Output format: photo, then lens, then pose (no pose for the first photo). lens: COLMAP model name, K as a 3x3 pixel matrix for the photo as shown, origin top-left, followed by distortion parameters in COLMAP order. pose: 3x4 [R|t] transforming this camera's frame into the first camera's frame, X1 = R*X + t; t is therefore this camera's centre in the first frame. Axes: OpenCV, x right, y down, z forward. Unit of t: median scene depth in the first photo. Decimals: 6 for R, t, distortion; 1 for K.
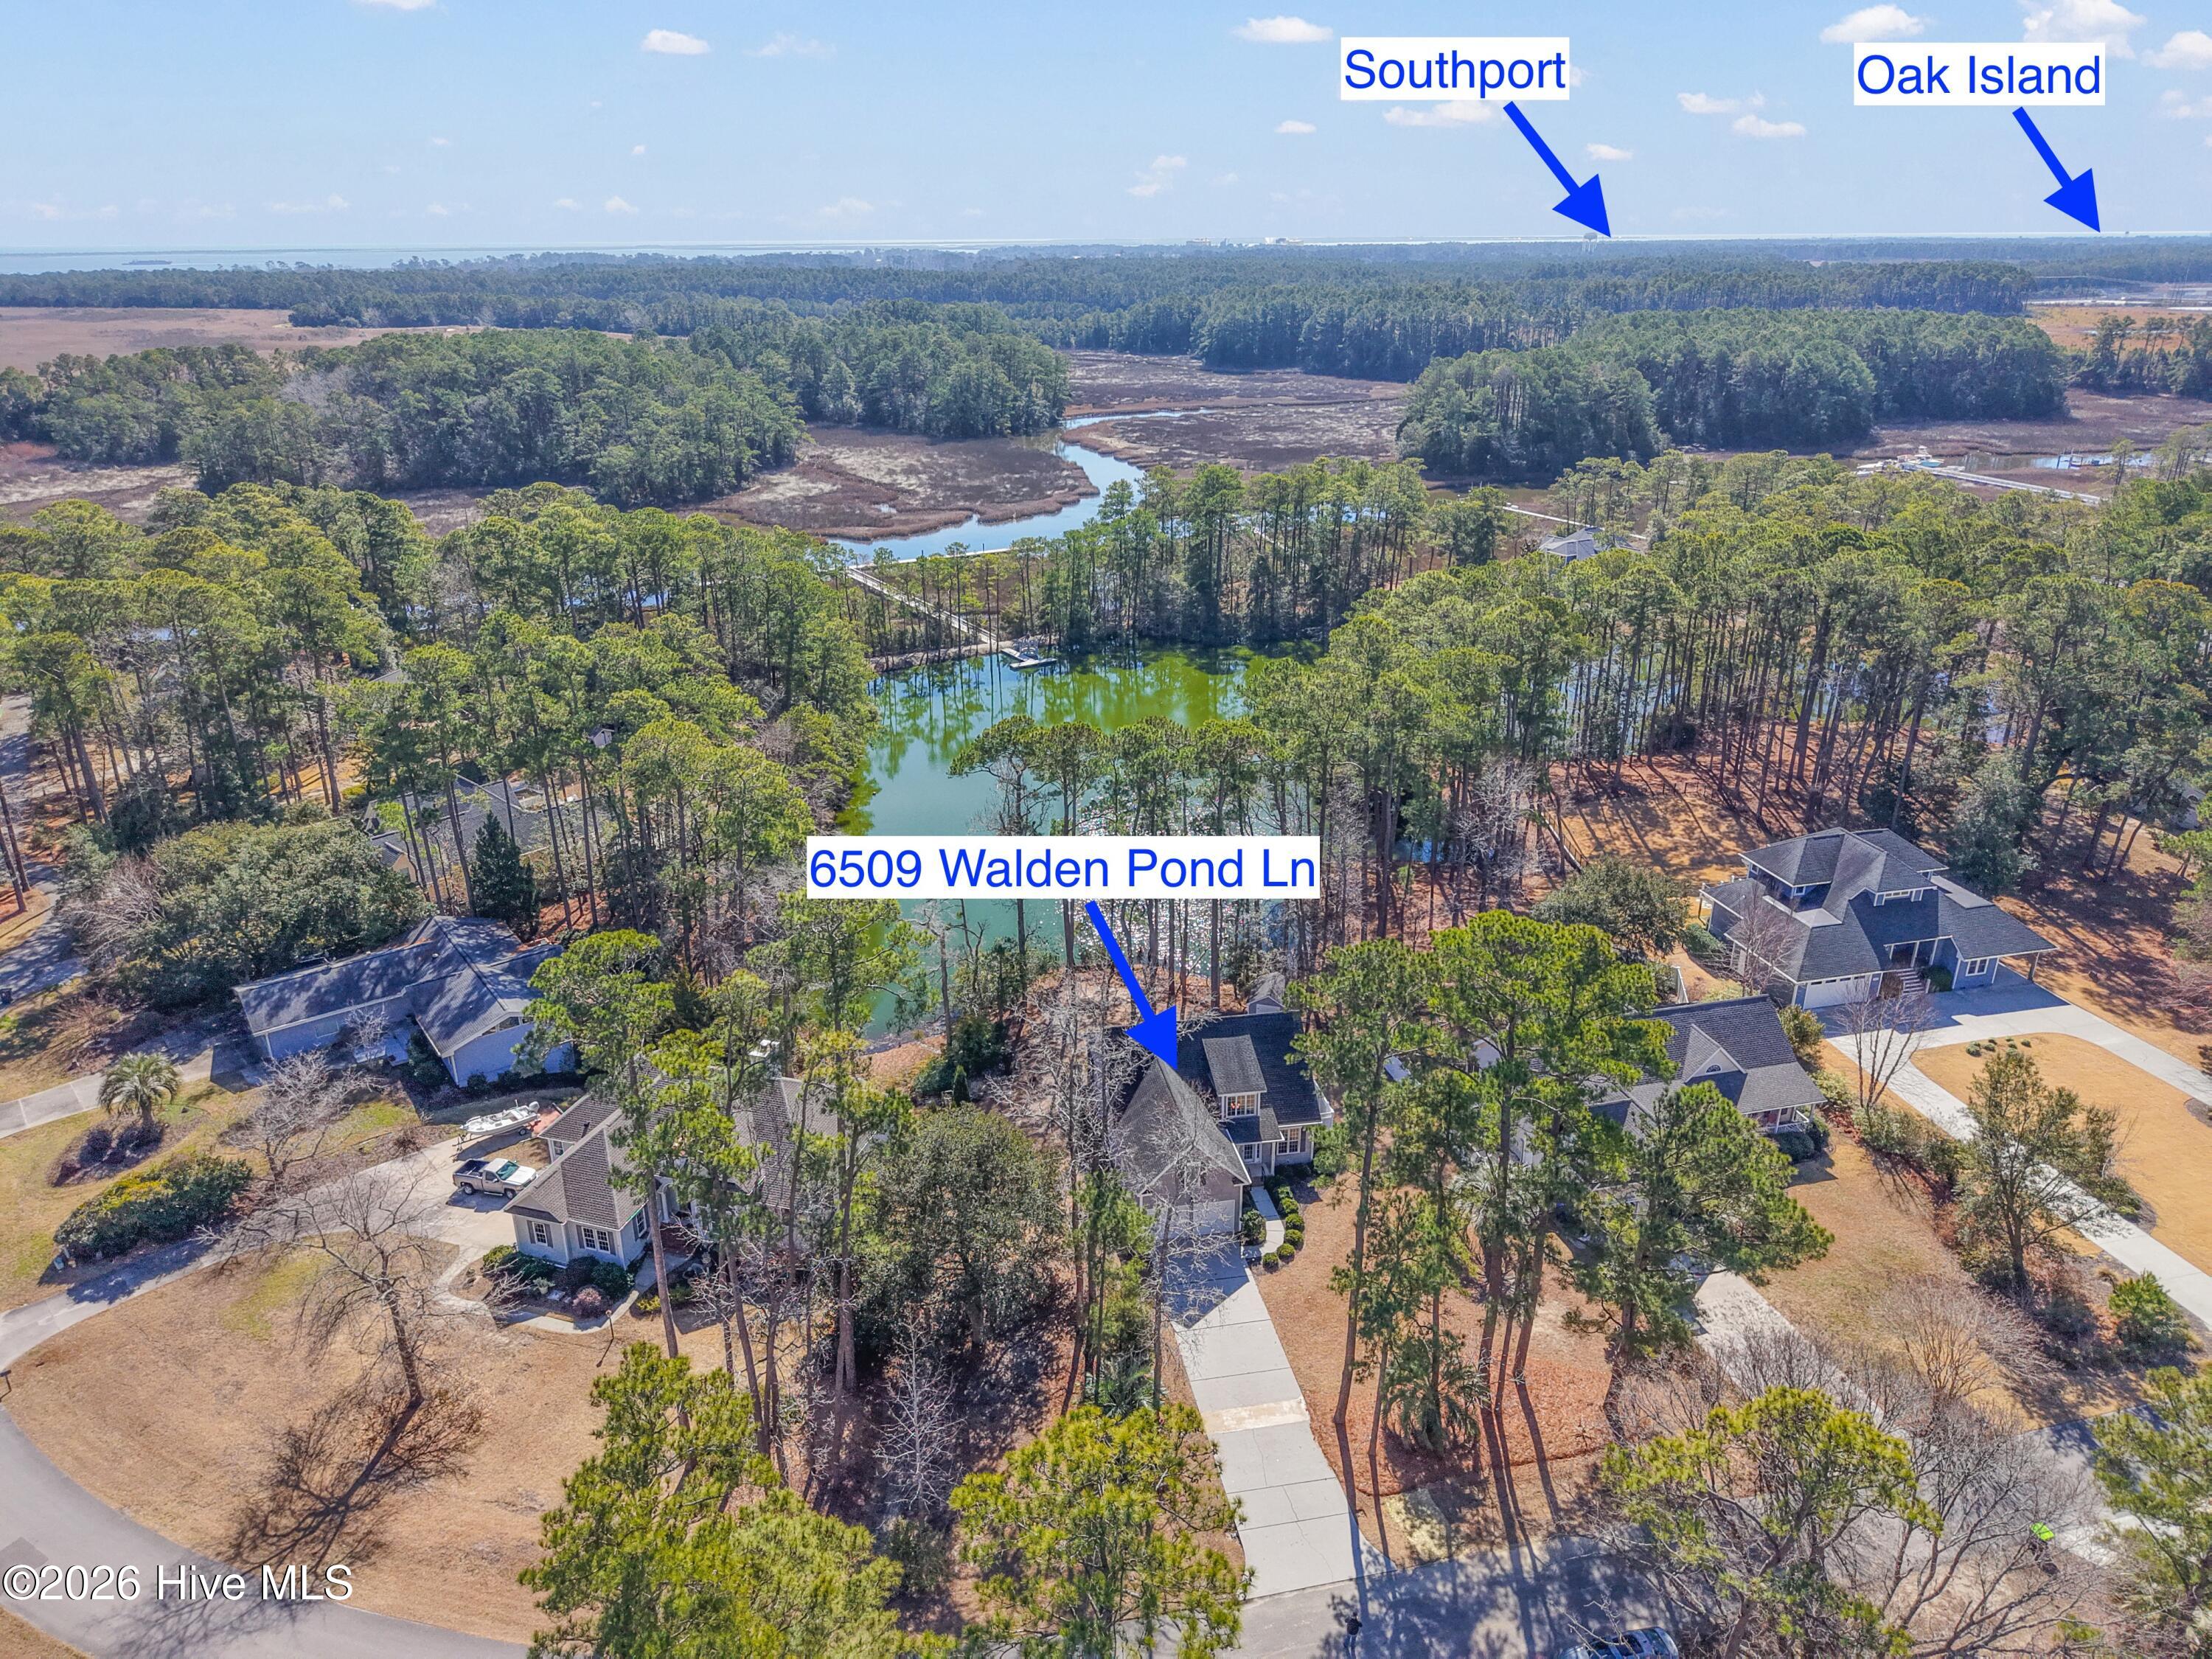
lens RADIAL K [[1476.1, 0, 1099.2], [0, 1476.1, 827.6], [0, 0, 1]] dist [0.016250, -0.016313]
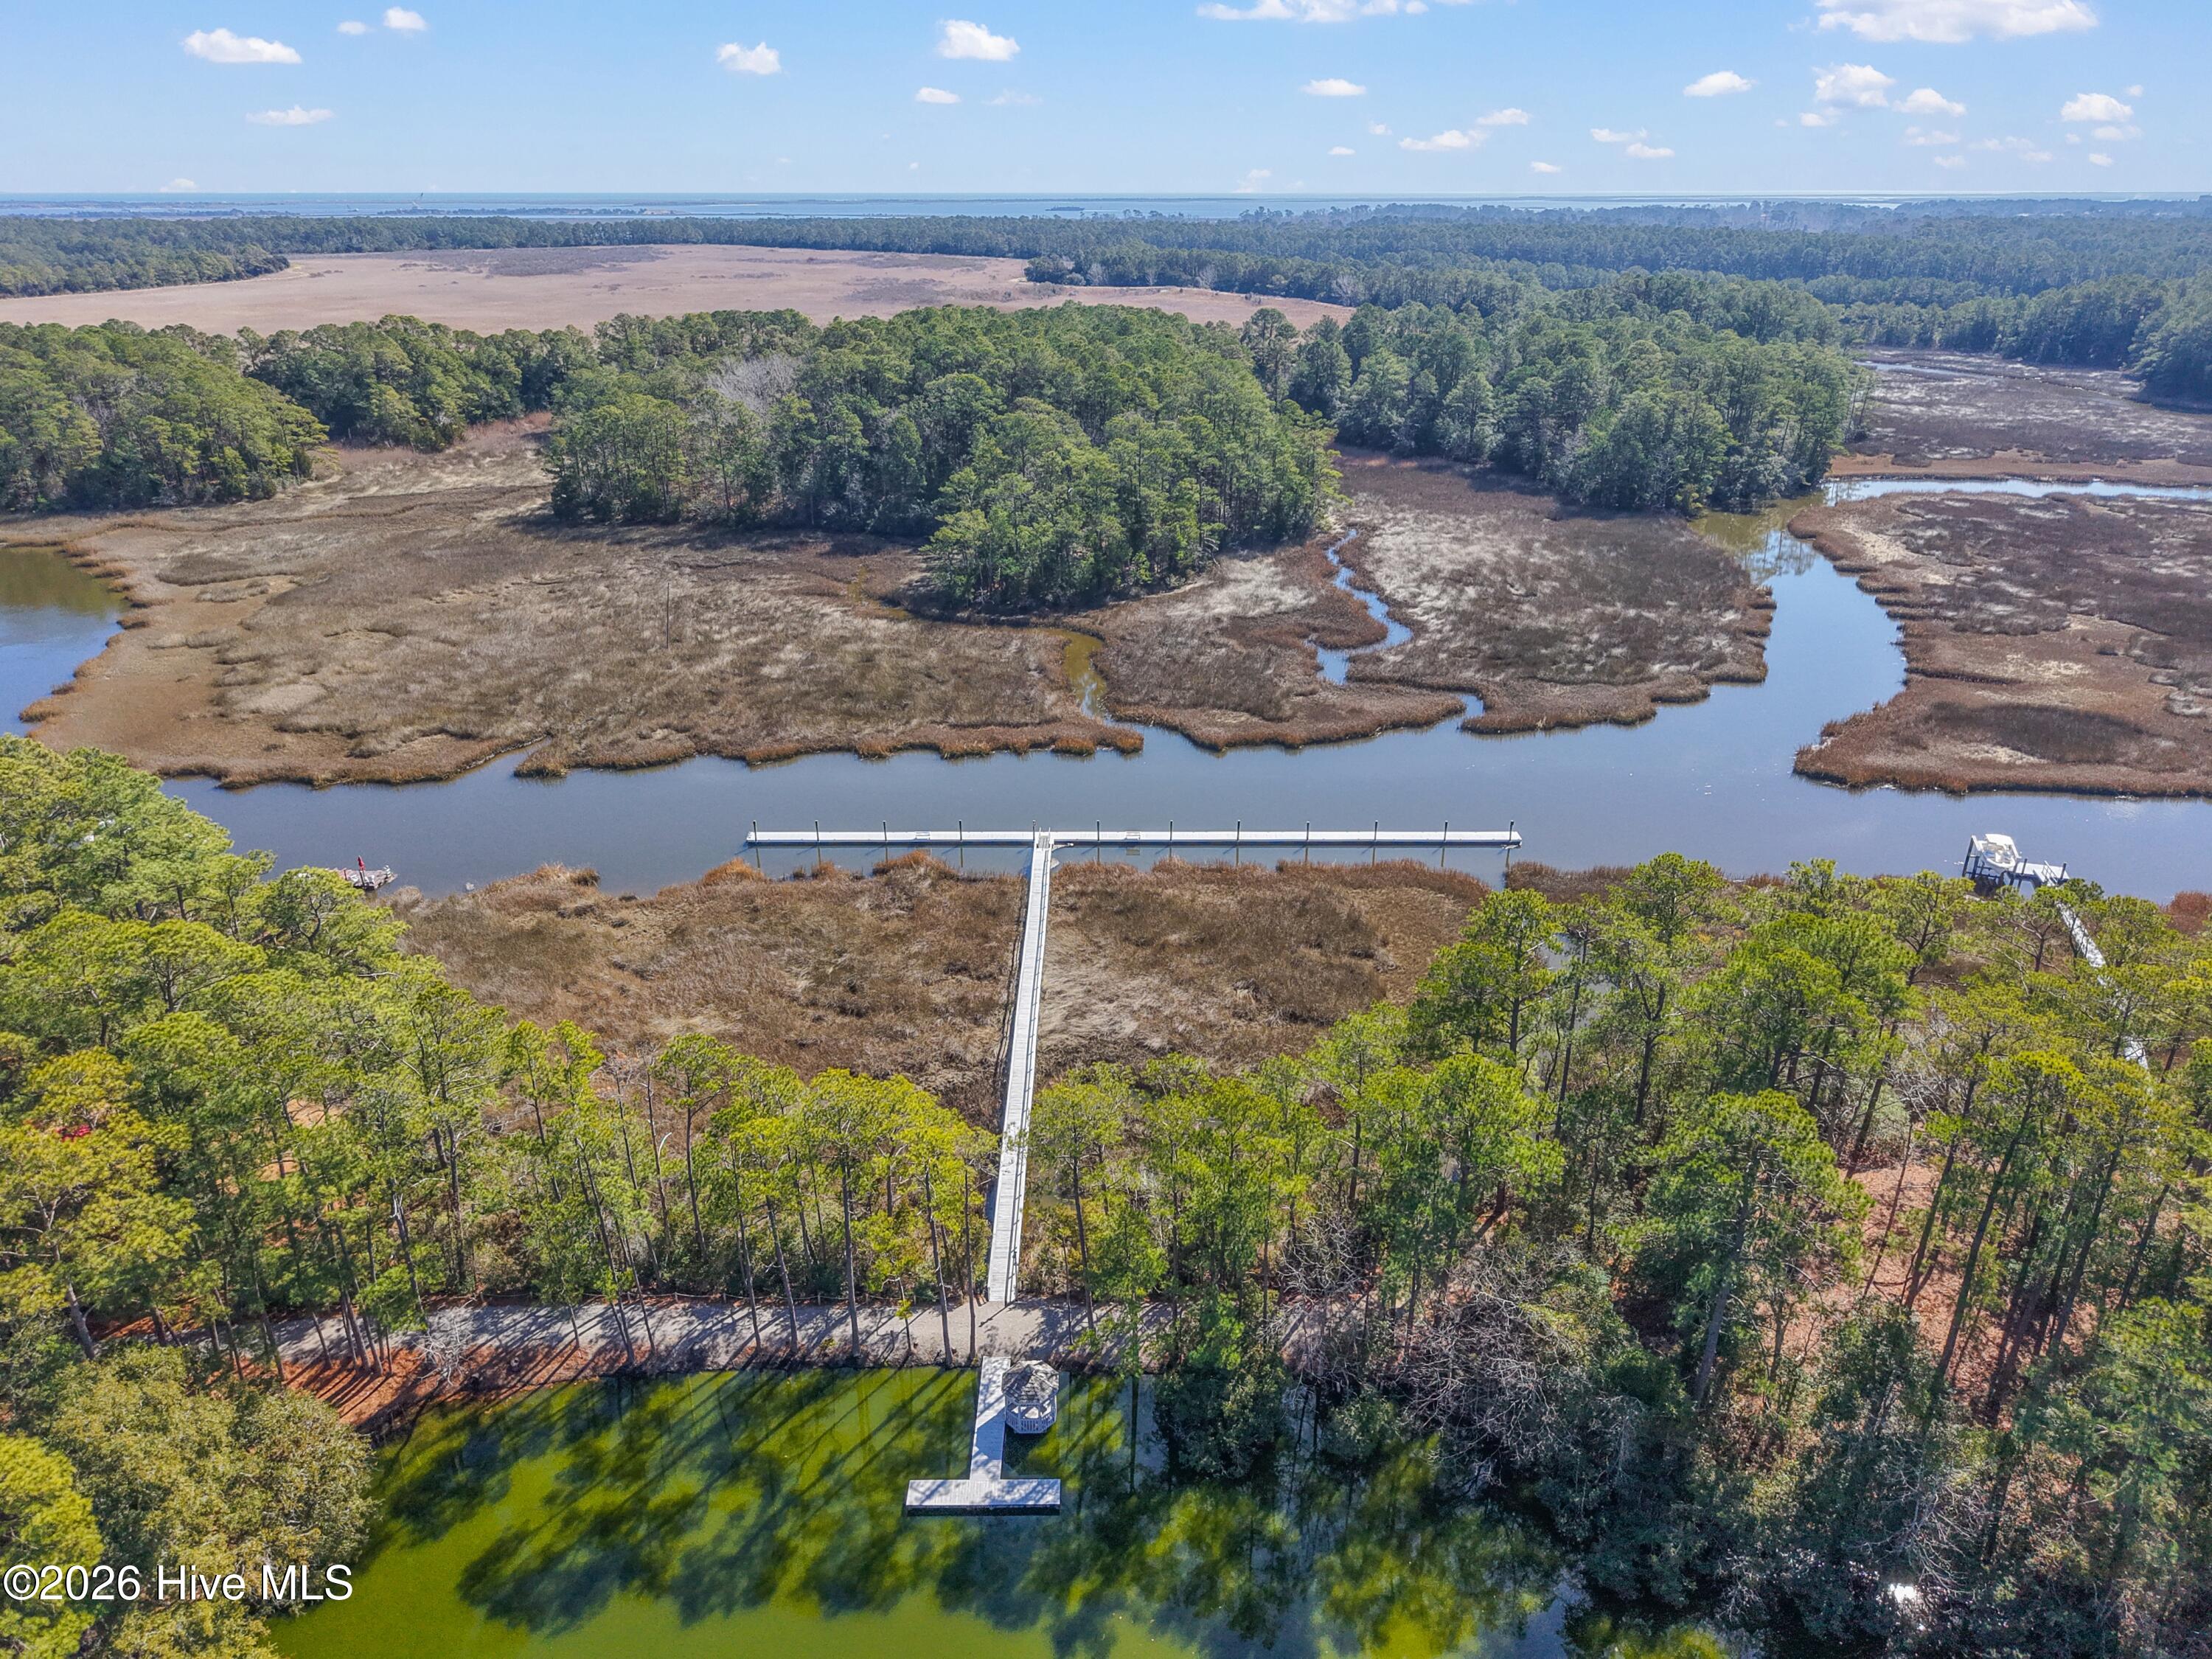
lens RADIAL K [[1495.2, 0, 1106.0], [0, 1495.2, 829.5], [0, 0, 1]] dist [0.043752, -0.052741]
pose [[0.858235, 0.206278, -0.469981, 0.212802], [-0.195082, 0.978064, 0.073040, -0.580114], [0.474738, 0.028999, 0.879649, 1.451184]]
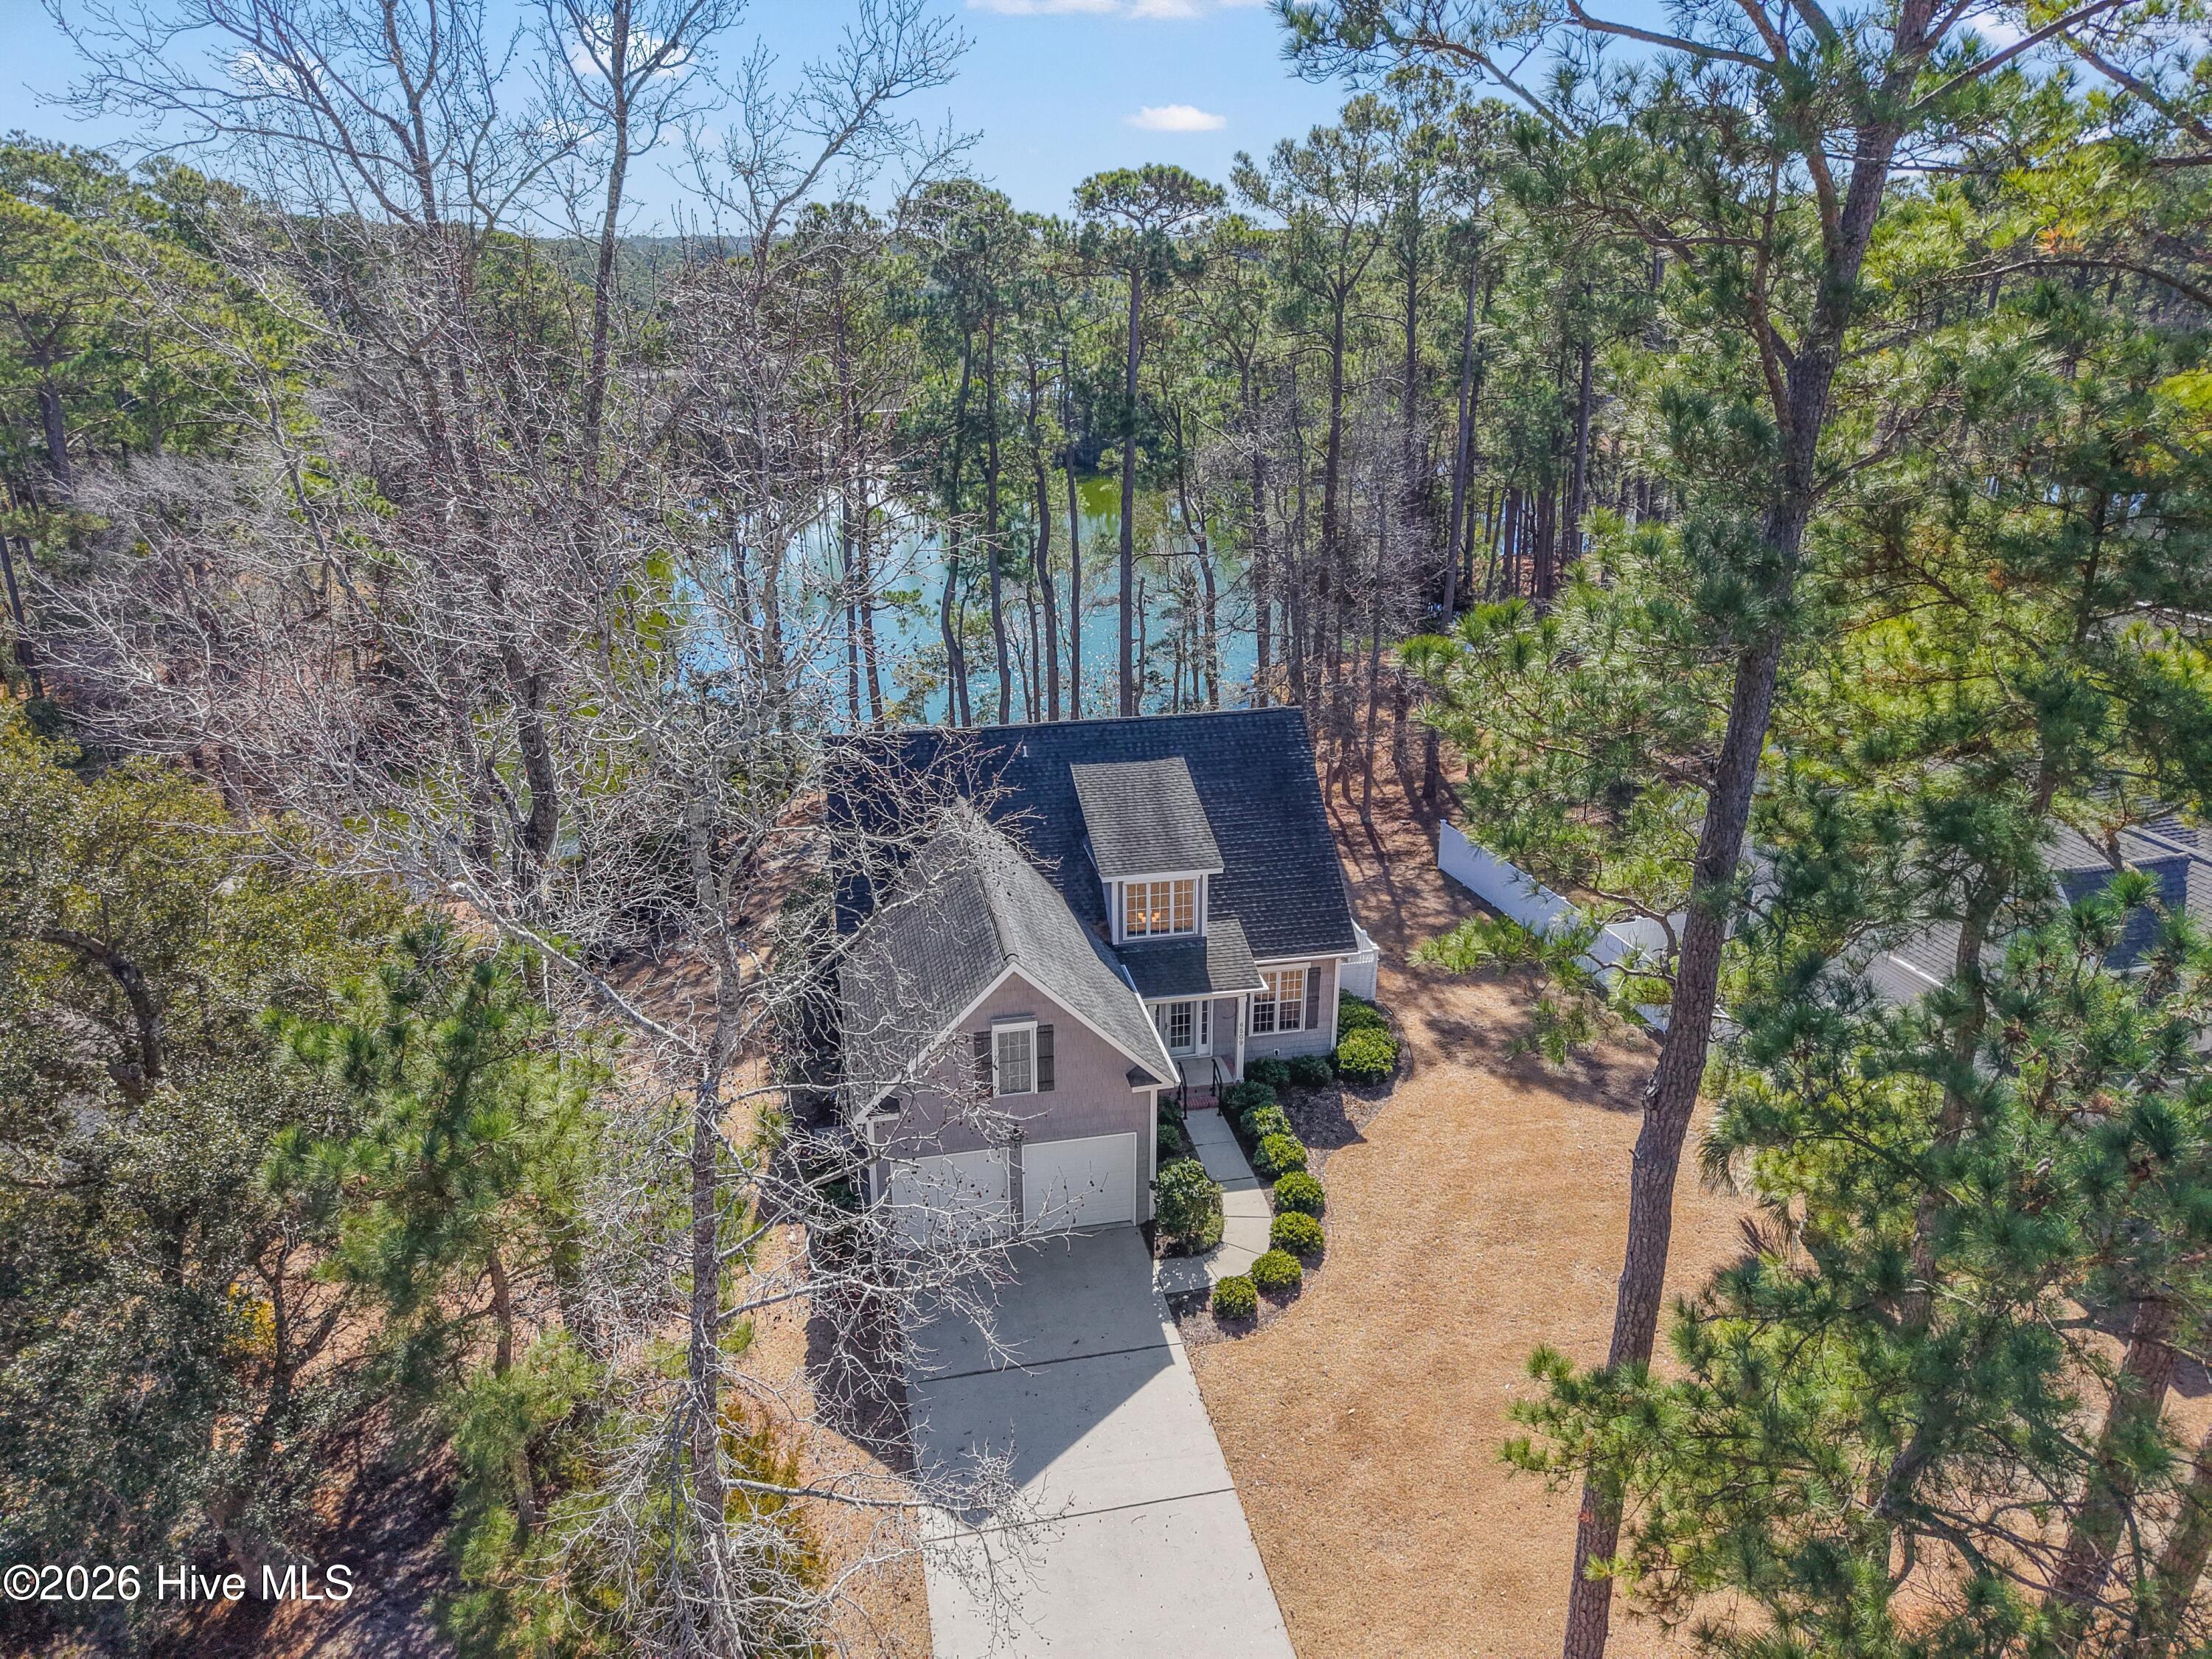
lens RADIAL K [[1476.1, 0, 1099.2], [0, 1476.1, 827.6], [0, 0, 1]] dist [0.016250, -0.016313]
pose [[0.999752, -0.003959, 0.021899, 0.059826], [0.004205, 0.999928, -0.011221, 0.144473], [-0.021853, 0.011310, 0.999697, 0.506944]]
